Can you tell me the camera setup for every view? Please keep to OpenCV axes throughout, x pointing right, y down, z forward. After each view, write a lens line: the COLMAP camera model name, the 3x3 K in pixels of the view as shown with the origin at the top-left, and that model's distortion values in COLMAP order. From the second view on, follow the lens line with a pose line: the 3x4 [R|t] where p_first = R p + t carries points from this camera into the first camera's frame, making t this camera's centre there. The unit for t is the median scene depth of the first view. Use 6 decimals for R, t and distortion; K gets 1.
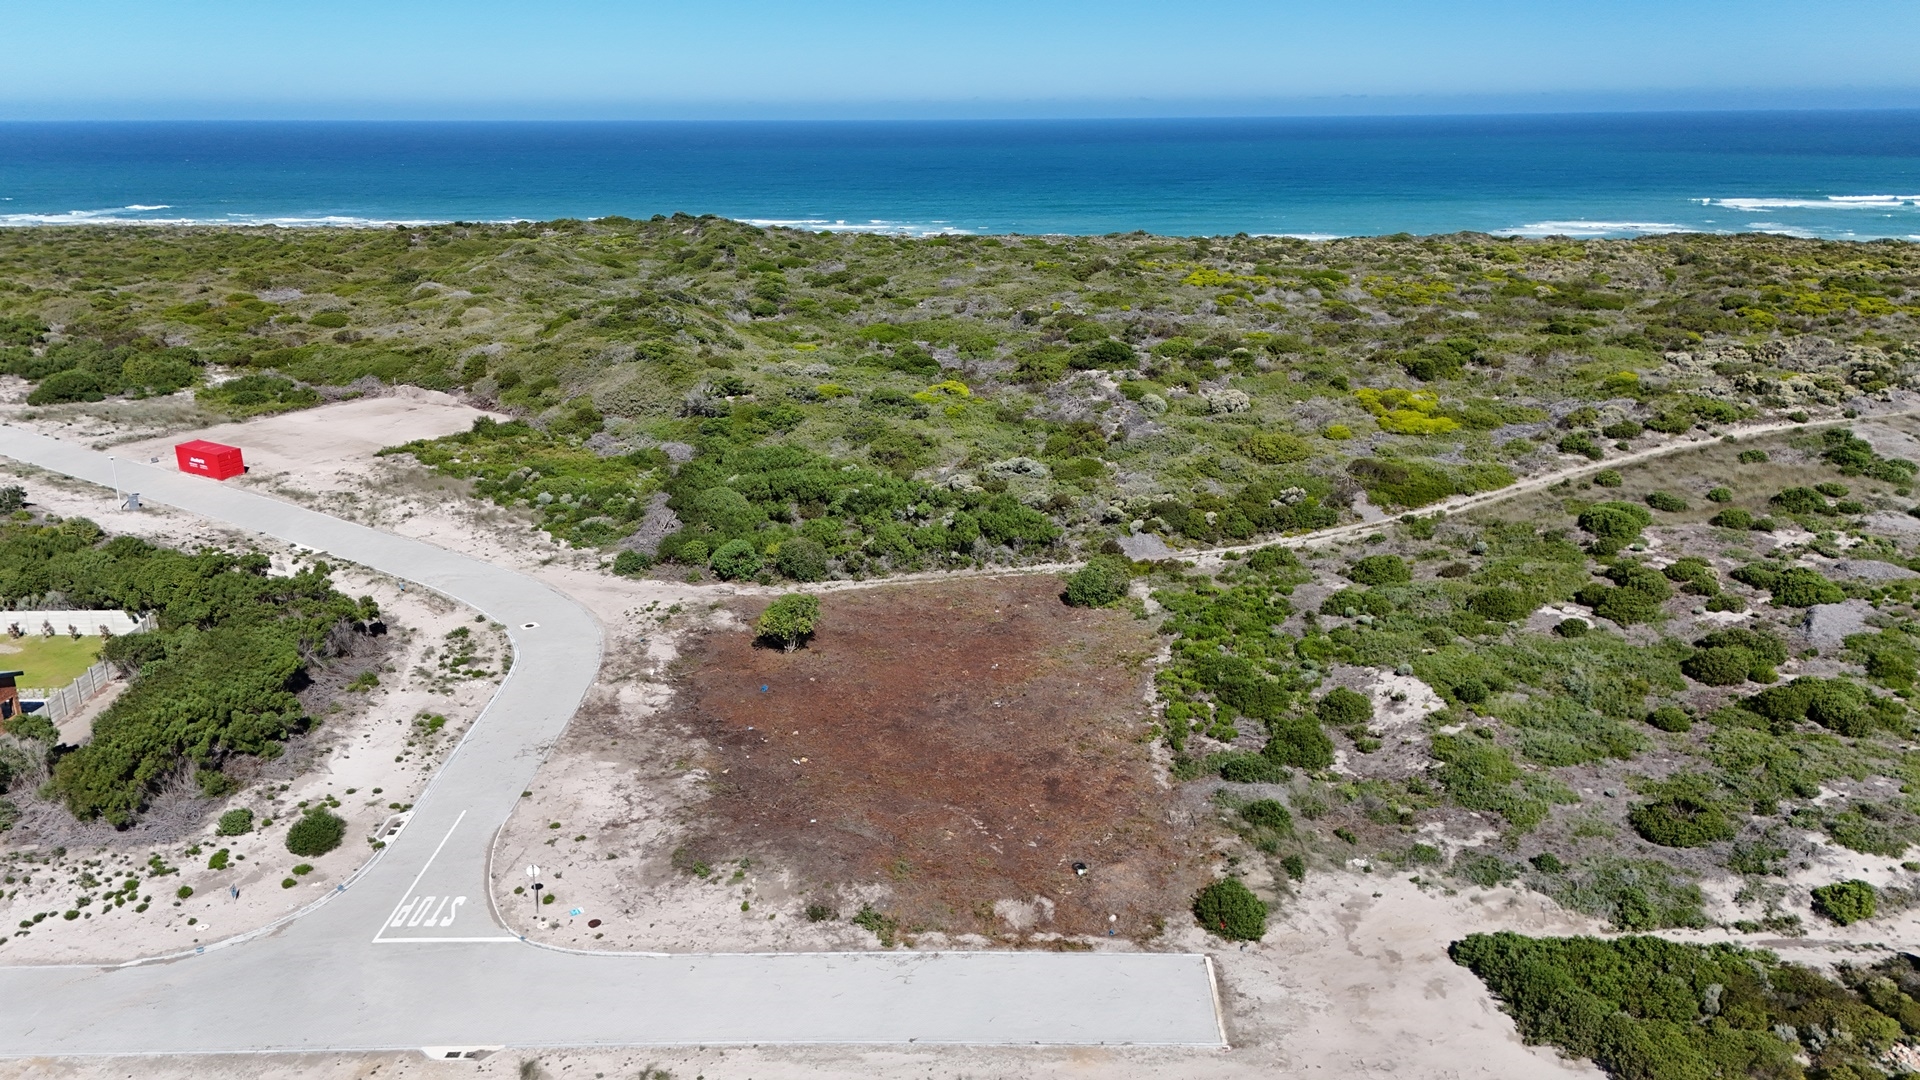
lens RADIAL K [[1407.6, 0, 956.4], [0, 1407.6, 551.6], [0, 0, 1]] dist [0.079450, -0.074296]
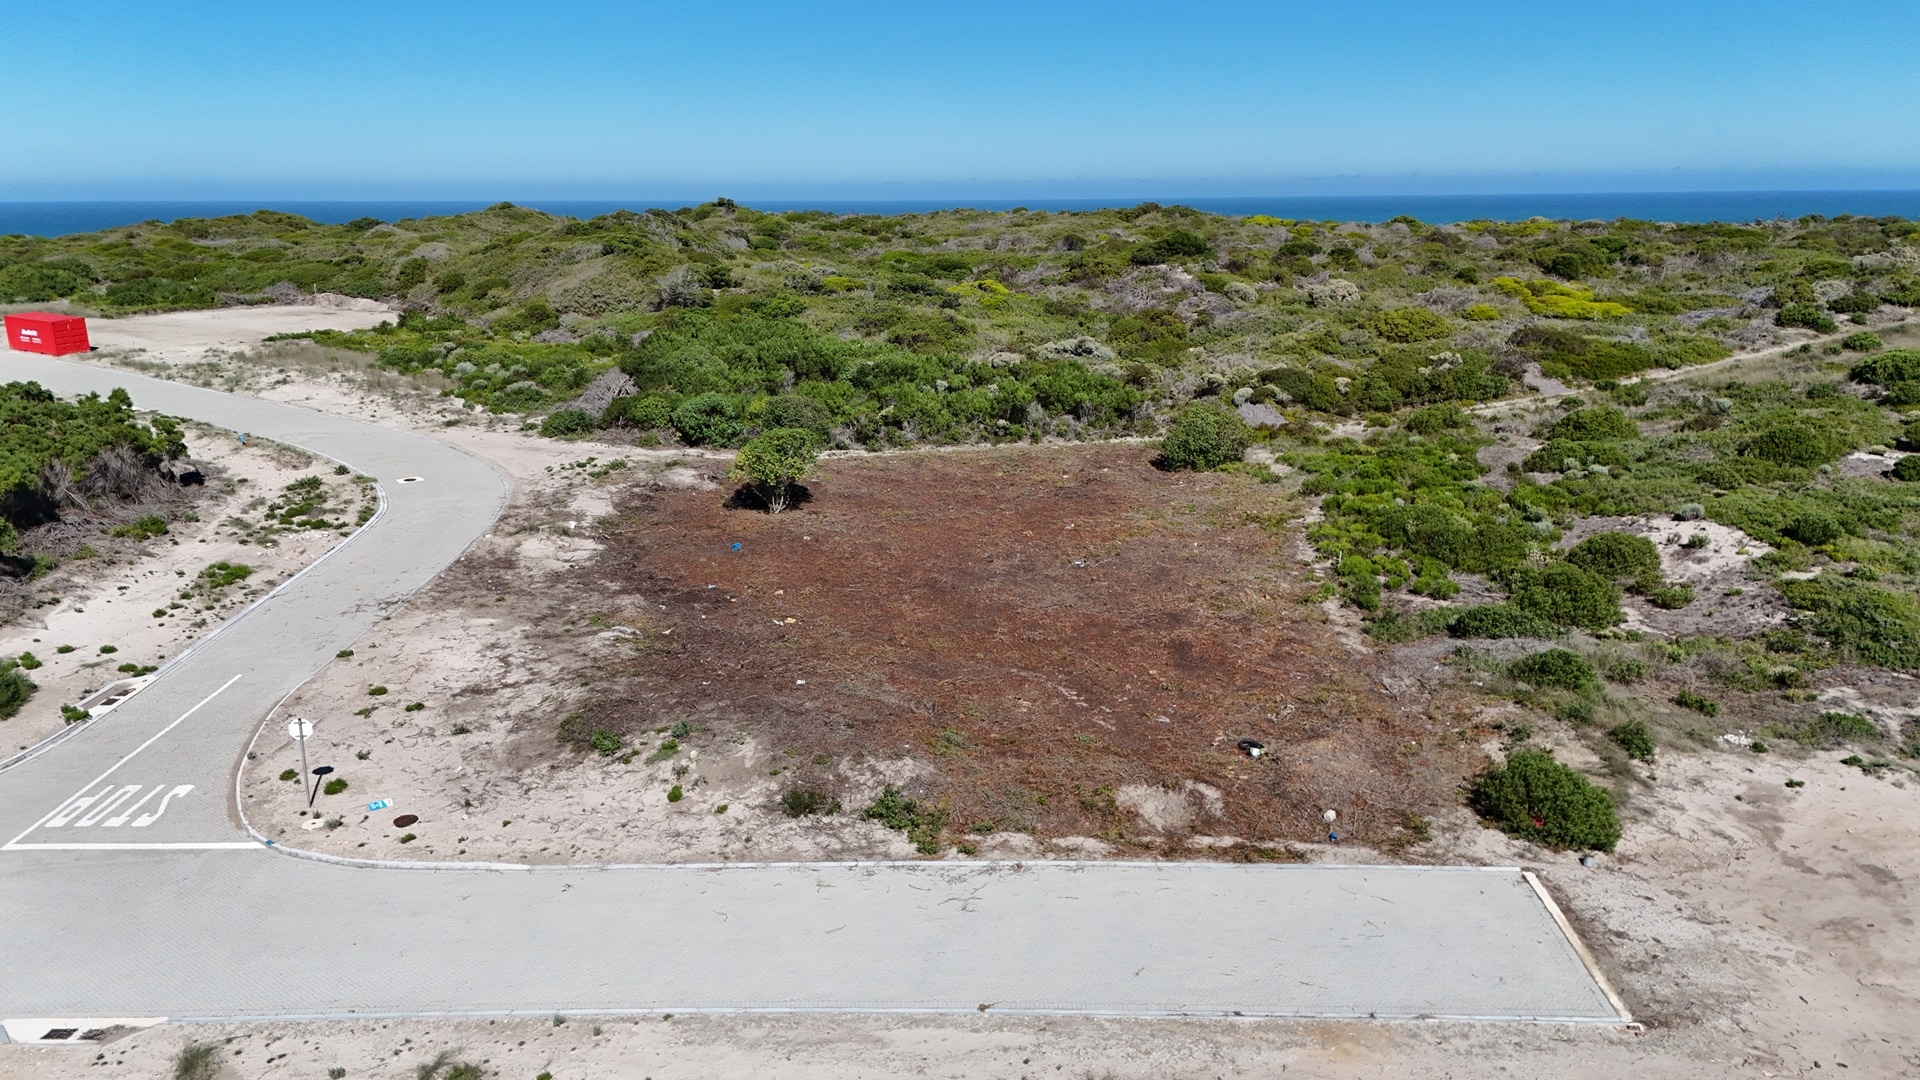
lens RADIAL K [[1407.6, 0, 956.8], [0, 1407.6, 549.5], [0, 0, 1]] dist [0.079450, -0.074296]
pose [[0.999964, 0.002036, -0.008242, -0.025411], [-0.002488, 0.998474, -0.055173, 0.146002], [0.008117, 0.055192, 0.998443, 0.342332]]
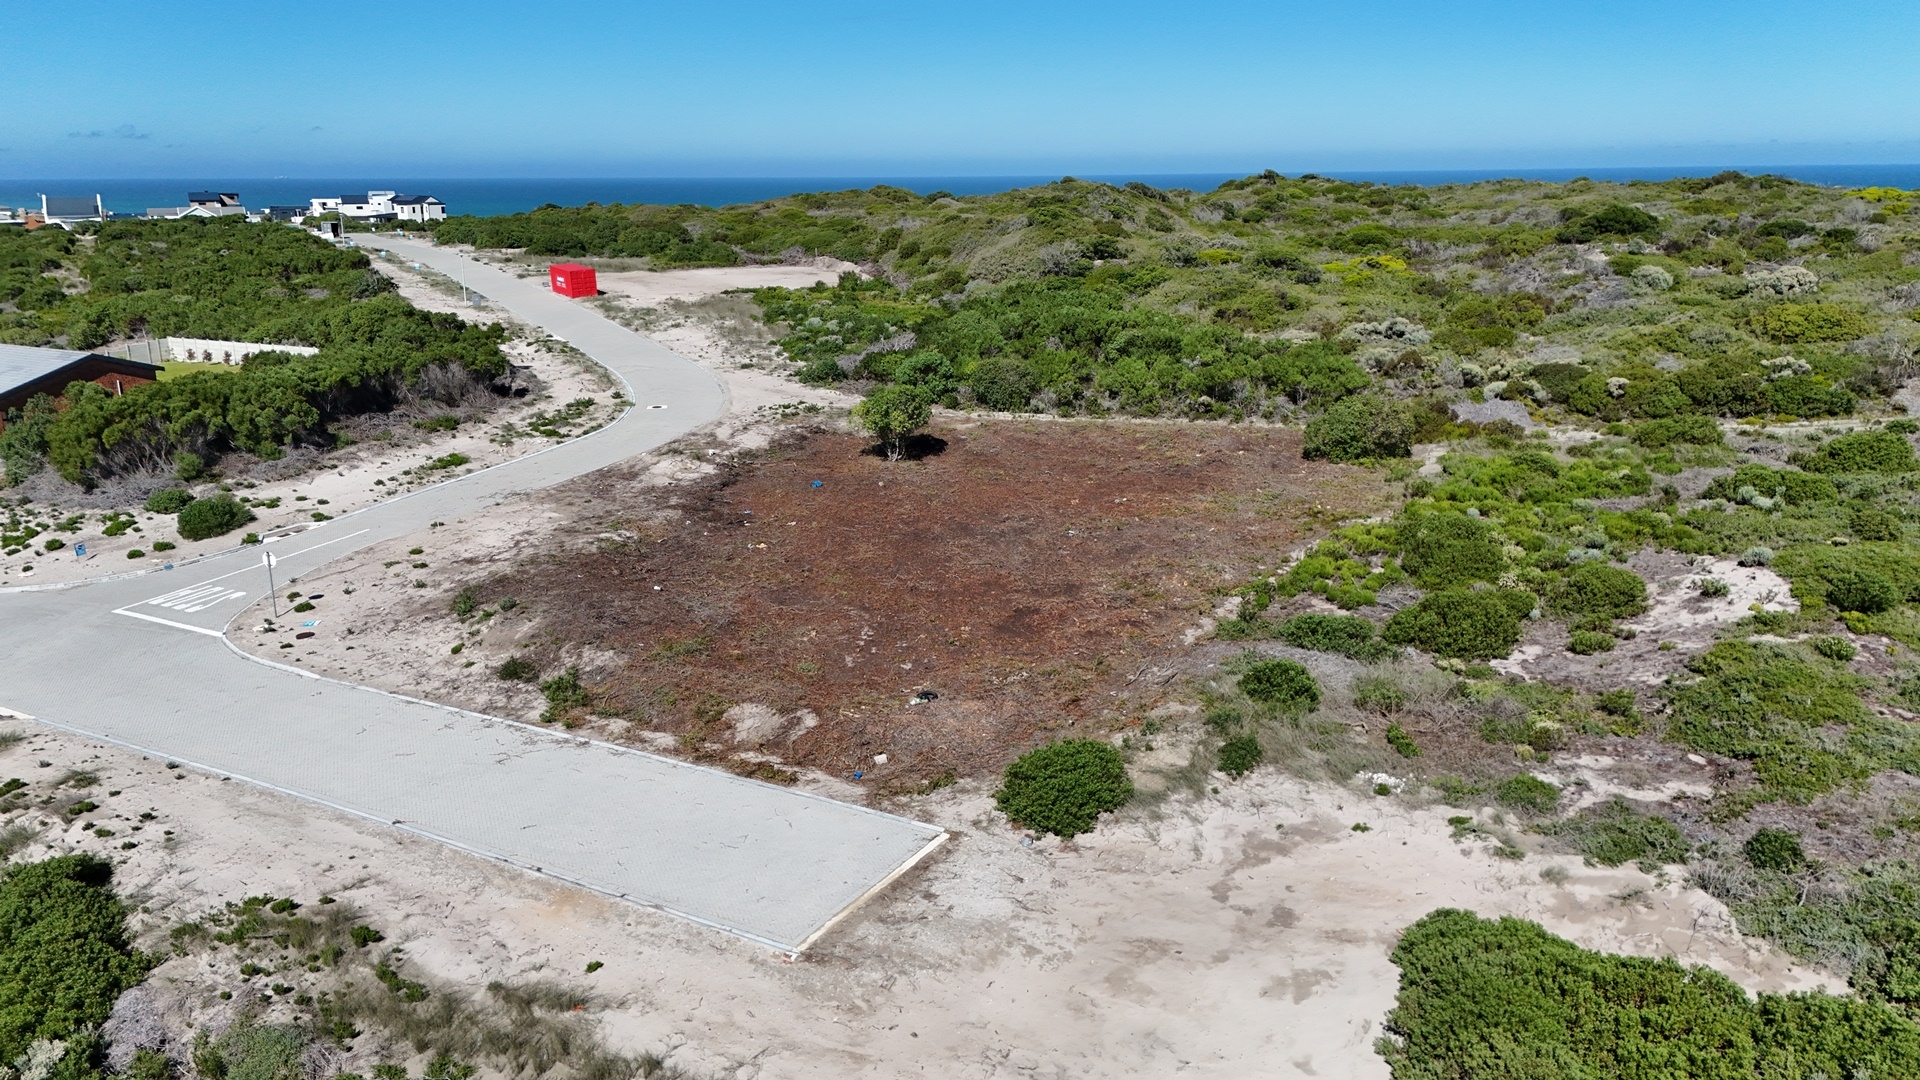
lens RADIAL K [[1407.6, 0, 953.8], [0, 1407.6, 550.5], [0, 0, 1]] dist [0.079450, -0.074296]
pose [[0.874038, 0.125746, -0.469304, 0.318701], [-0.142338, 0.989818, 0.000121, 0.131549], [0.464541, 0.066694, 0.883037, 0.380588]]
